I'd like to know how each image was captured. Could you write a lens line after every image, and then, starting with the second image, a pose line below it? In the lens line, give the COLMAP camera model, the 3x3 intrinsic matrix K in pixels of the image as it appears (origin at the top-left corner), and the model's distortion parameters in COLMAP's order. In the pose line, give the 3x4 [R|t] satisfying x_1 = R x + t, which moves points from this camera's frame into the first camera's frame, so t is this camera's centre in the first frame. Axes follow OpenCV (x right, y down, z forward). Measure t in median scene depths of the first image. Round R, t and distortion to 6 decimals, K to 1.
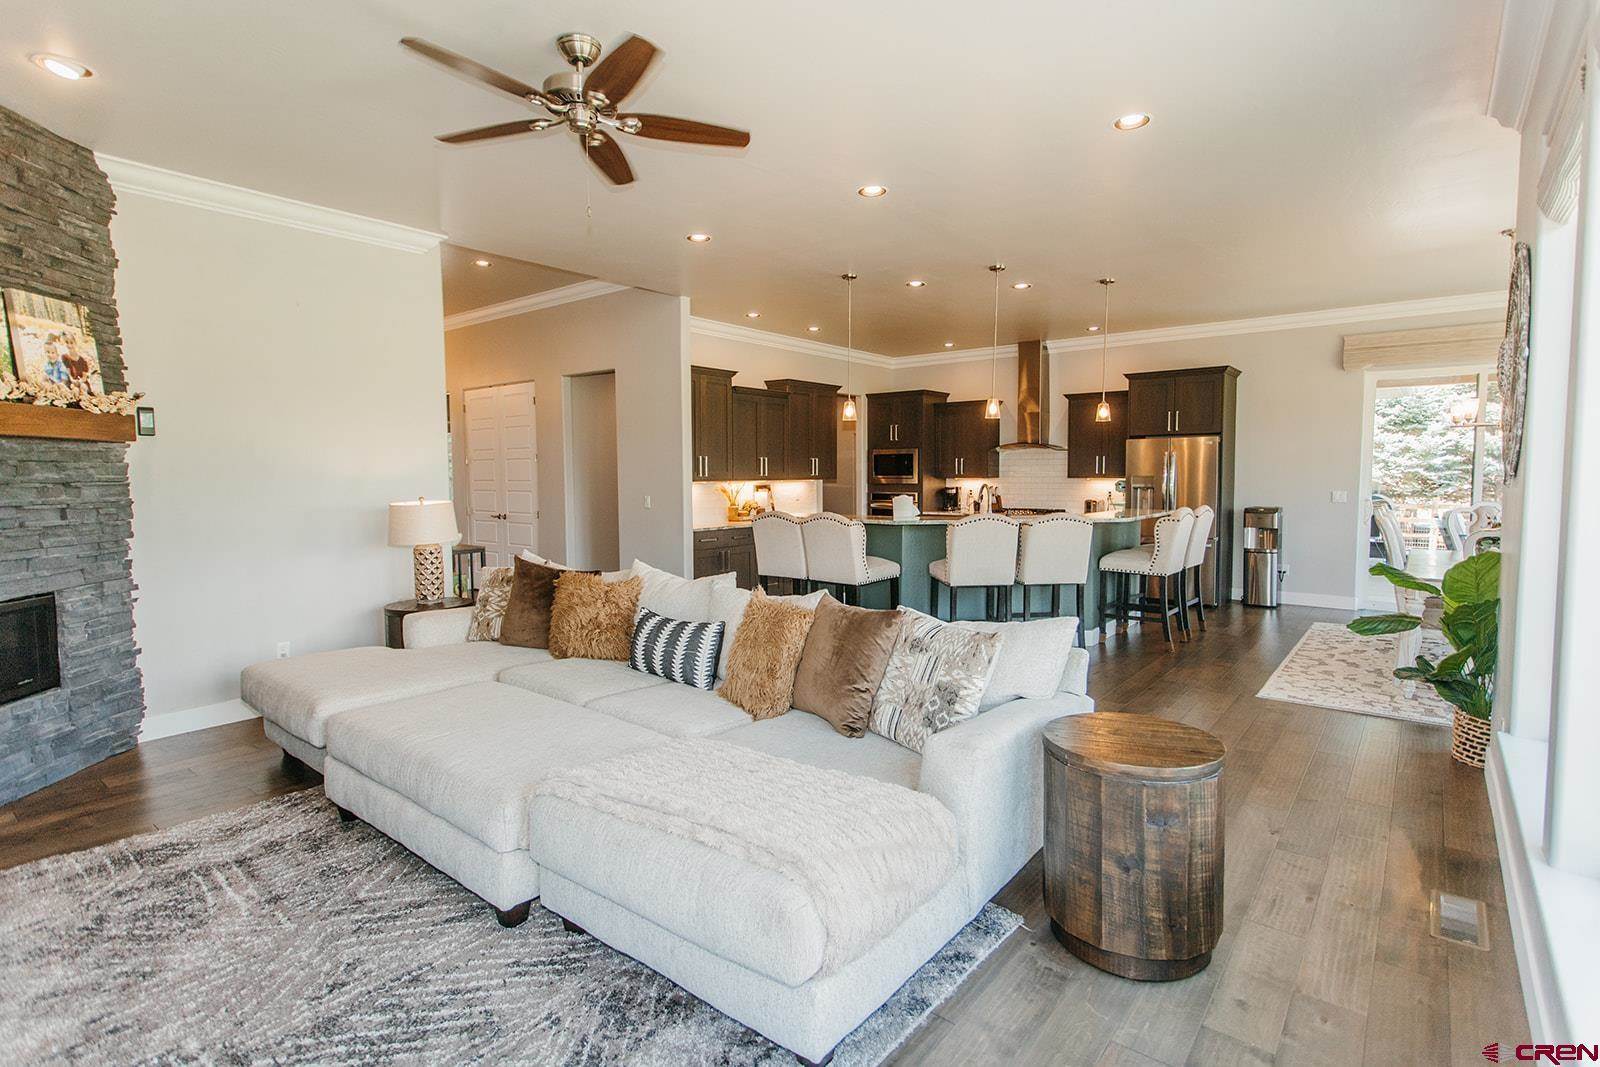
lens RADIAL K [[752.5, 0, 806.6], [0, 752.5, 513.0], [0, 0, 1]] dist [0.004702, 0.002598]
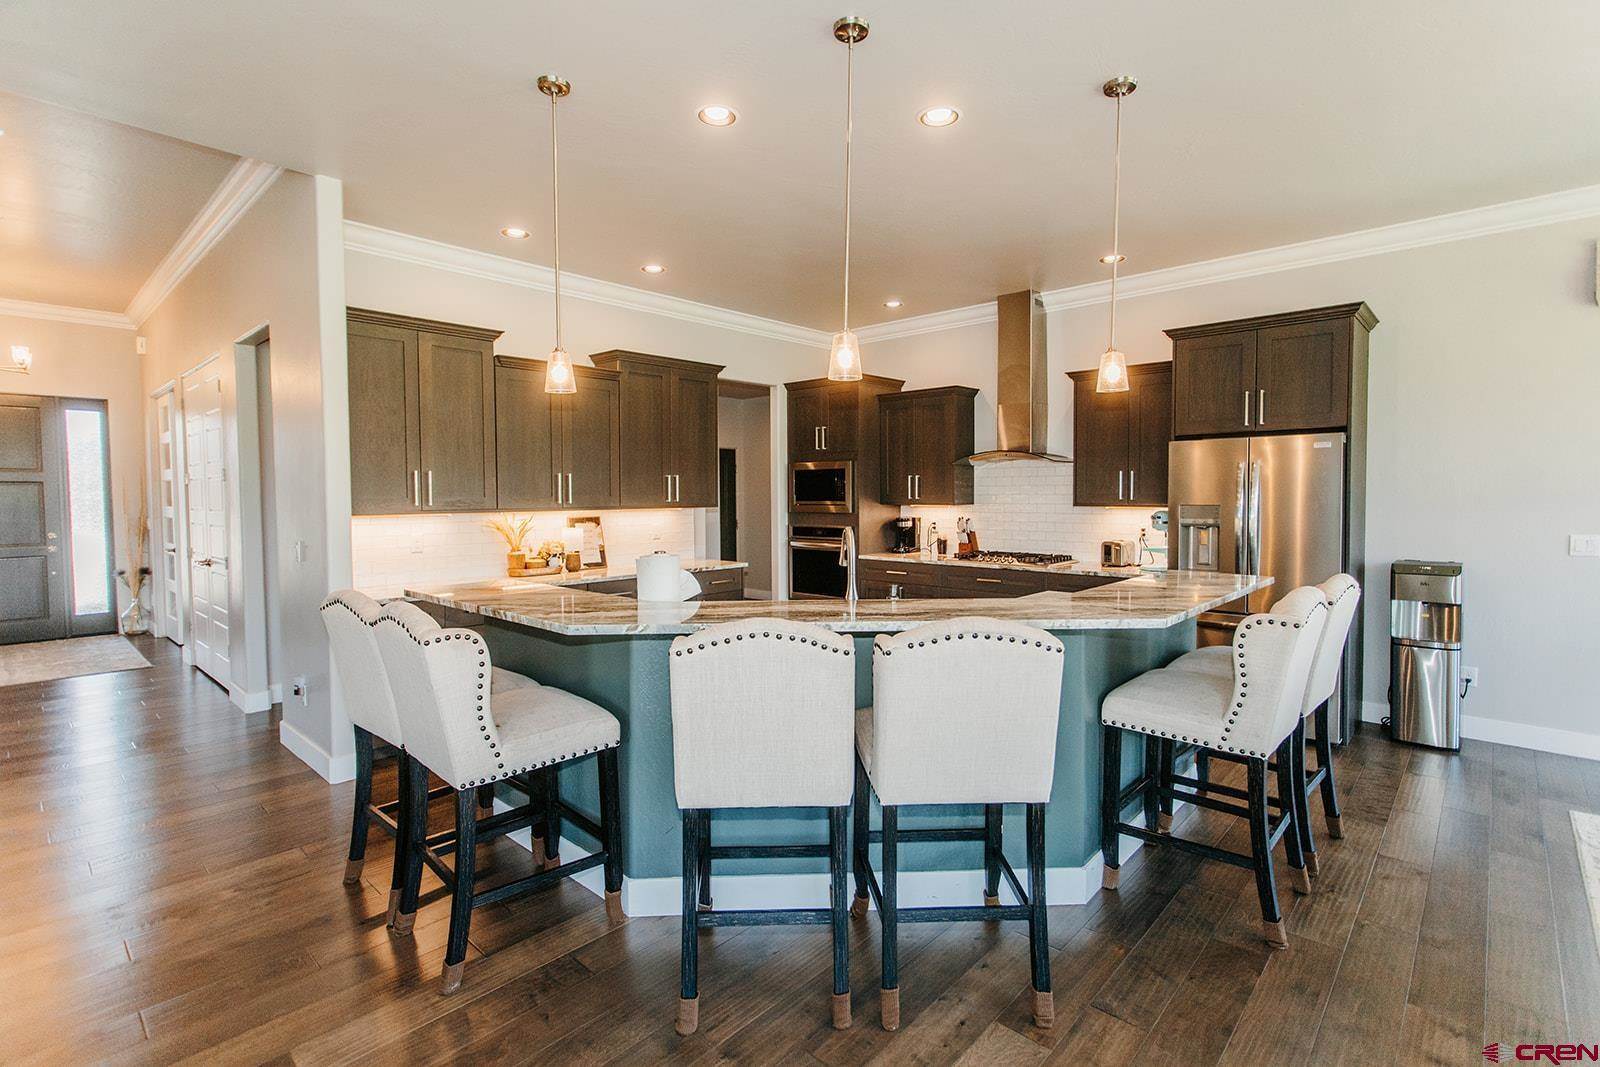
lens RADIAL K [[752.5, 0, 797.7], [0, 752.5, 517.4], [0, 0, 1]] dist [0.004702, 0.002598]
pose [[0.997921, 0.002735, -0.064391, 0.173595], [-0.004004, 0.999800, -0.019587, -0.026343], [0.064325, 0.019804, 0.997733, 0.396718]]
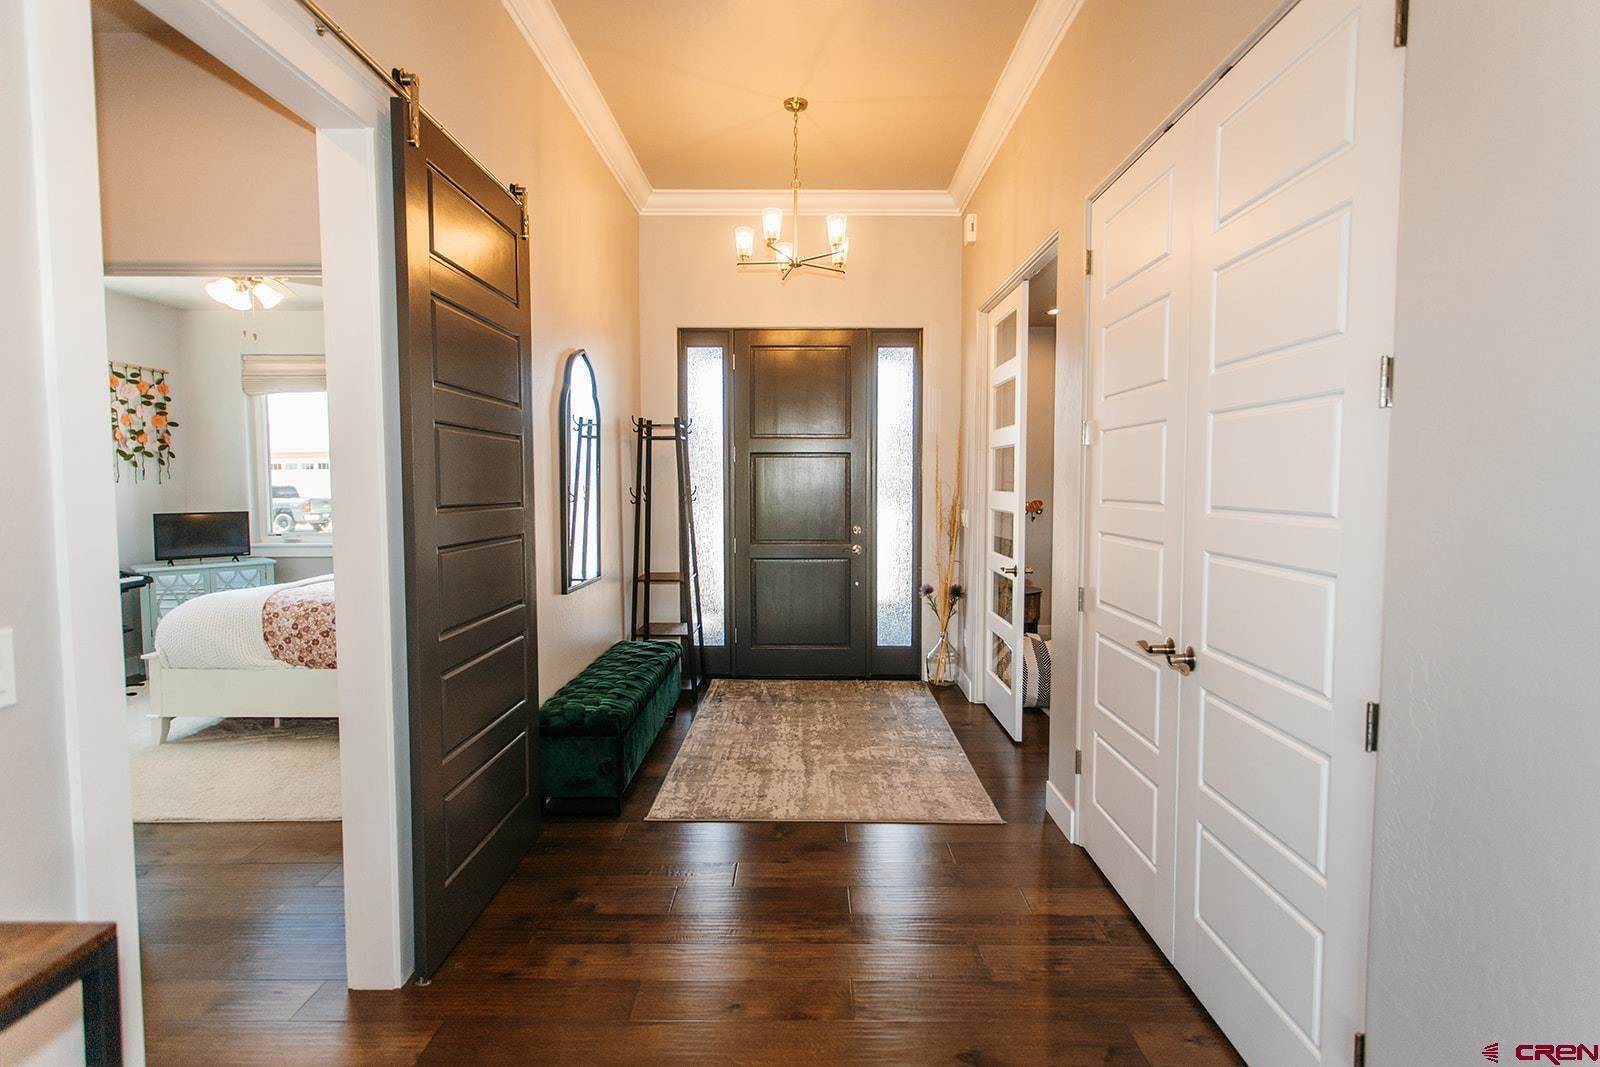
lens RADIAL K [[752.5, 0, 801.6], [0, 752.5, 518.6], [0, 0, 1]] dist [0.004702, 0.002598]
pose [[0.629975, 0.058977, -0.774372, -0.290653], [-0.047782, 0.998167, 0.037150, -0.048198], [0.775144, 0.013597, 0.631638, 0.788703]]
